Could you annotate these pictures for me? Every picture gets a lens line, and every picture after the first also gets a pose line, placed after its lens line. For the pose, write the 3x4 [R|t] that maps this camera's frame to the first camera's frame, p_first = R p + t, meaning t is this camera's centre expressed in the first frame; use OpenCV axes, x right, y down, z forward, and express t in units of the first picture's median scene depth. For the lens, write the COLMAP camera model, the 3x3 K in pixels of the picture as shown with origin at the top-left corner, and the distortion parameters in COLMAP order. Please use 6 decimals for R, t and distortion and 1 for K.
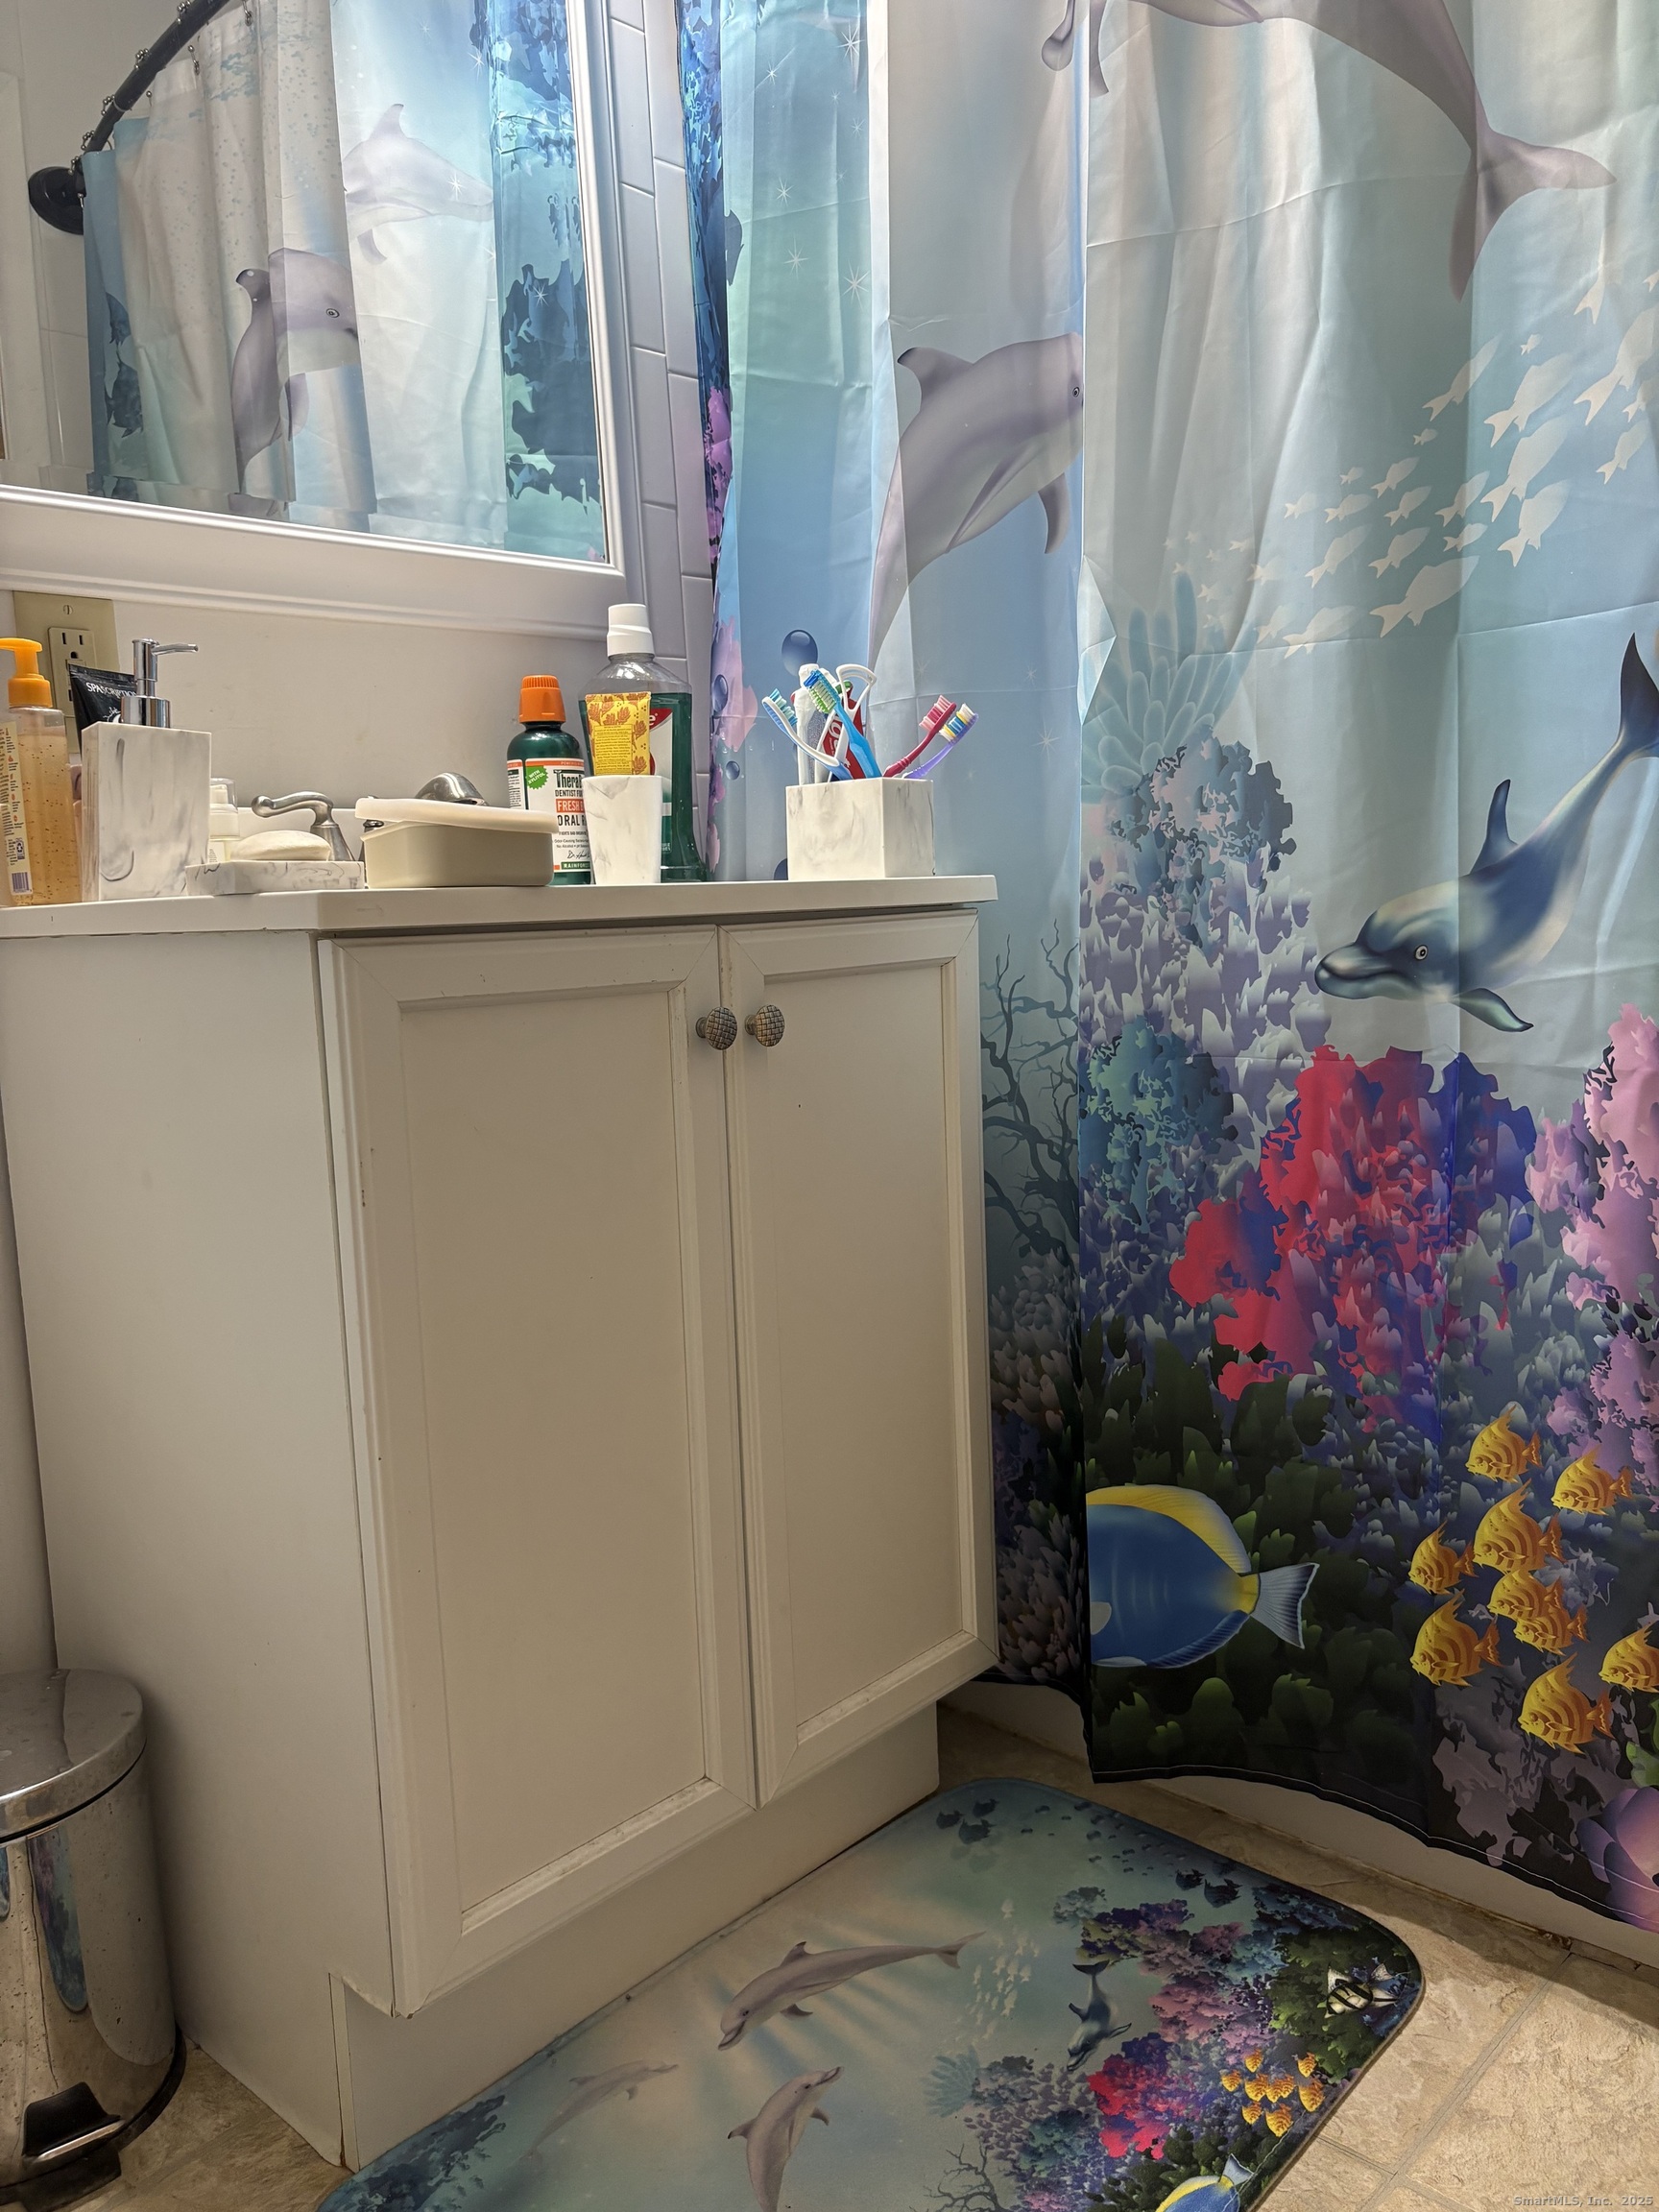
lens RADIAL K [[1706.9, 0, 829.5], [0, 1706.9, 1106.0], [0, 0, 1]] dist [0.031539, -0.003654]
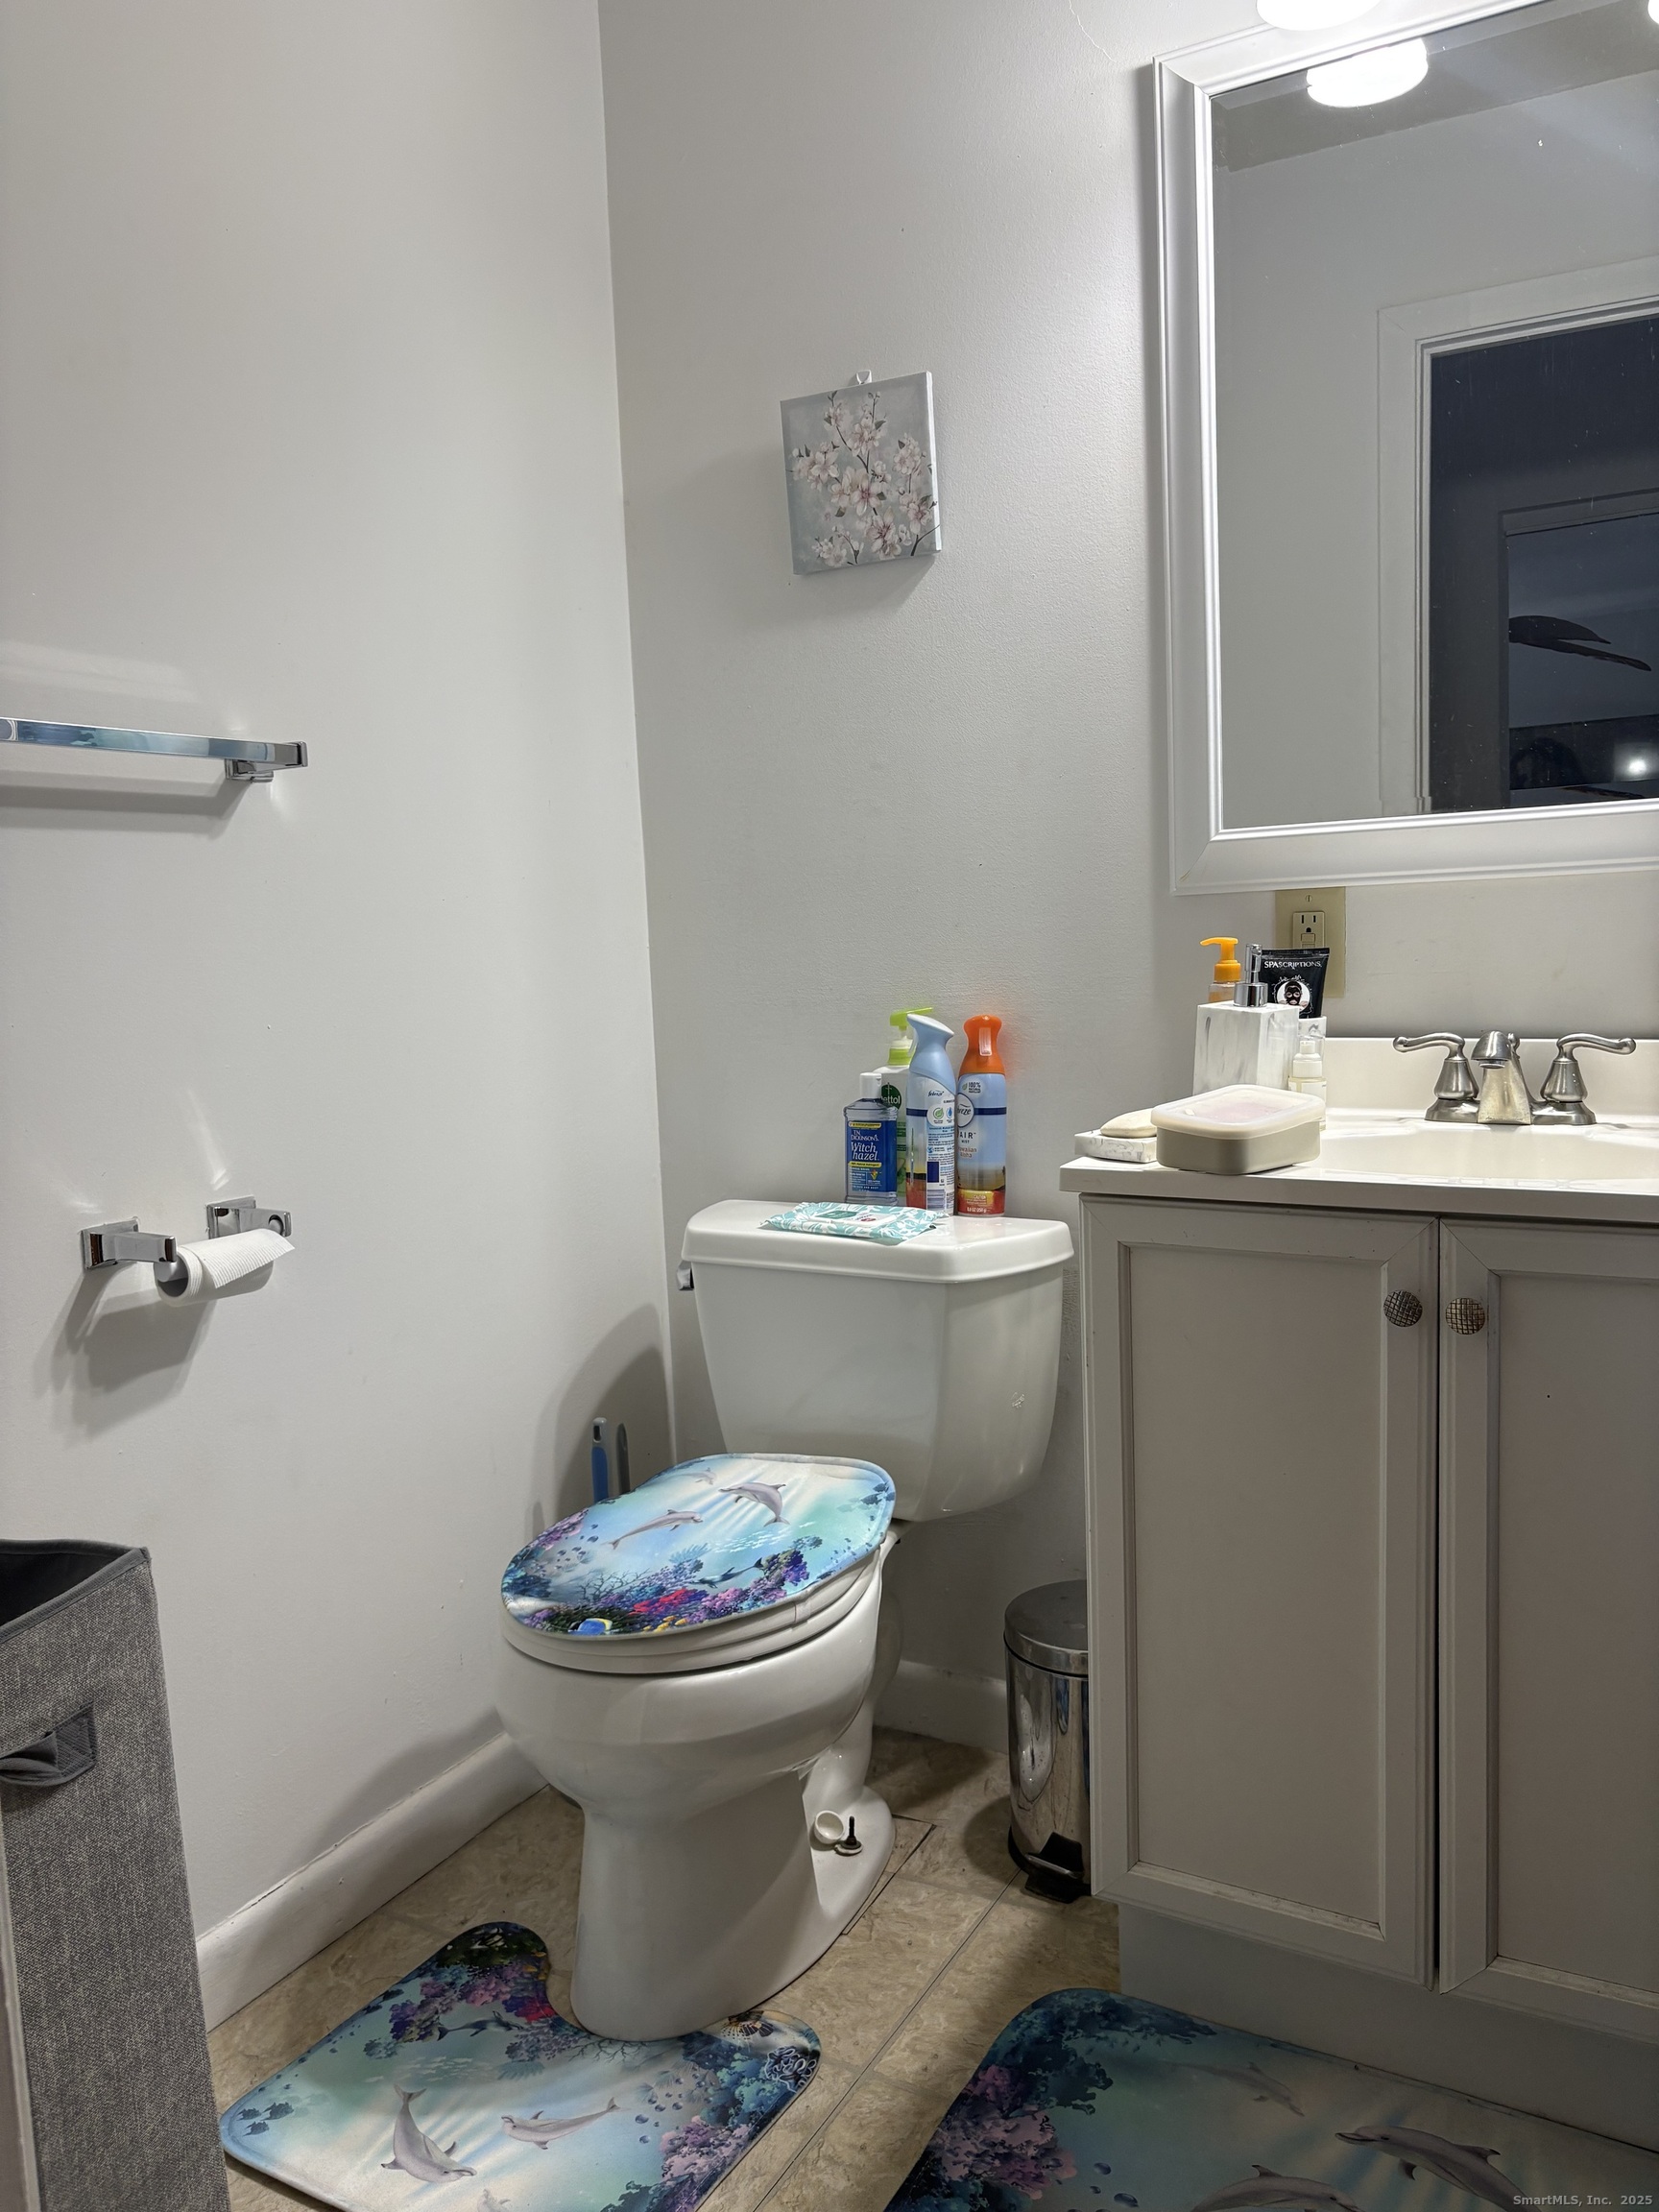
lens RADIAL K [[1706.9, 0, 829.5], [0, 1706.9, 1106.0], [0, 0, 1]] dist [0.031539, -0.003654]
pose [[0.240698, 0.140936, -0.960313, 0.910142], [-0.096873, 0.987950, 0.120711, -0.275201], [0.965754, 0.063974, 0.251450, 0.305795]]
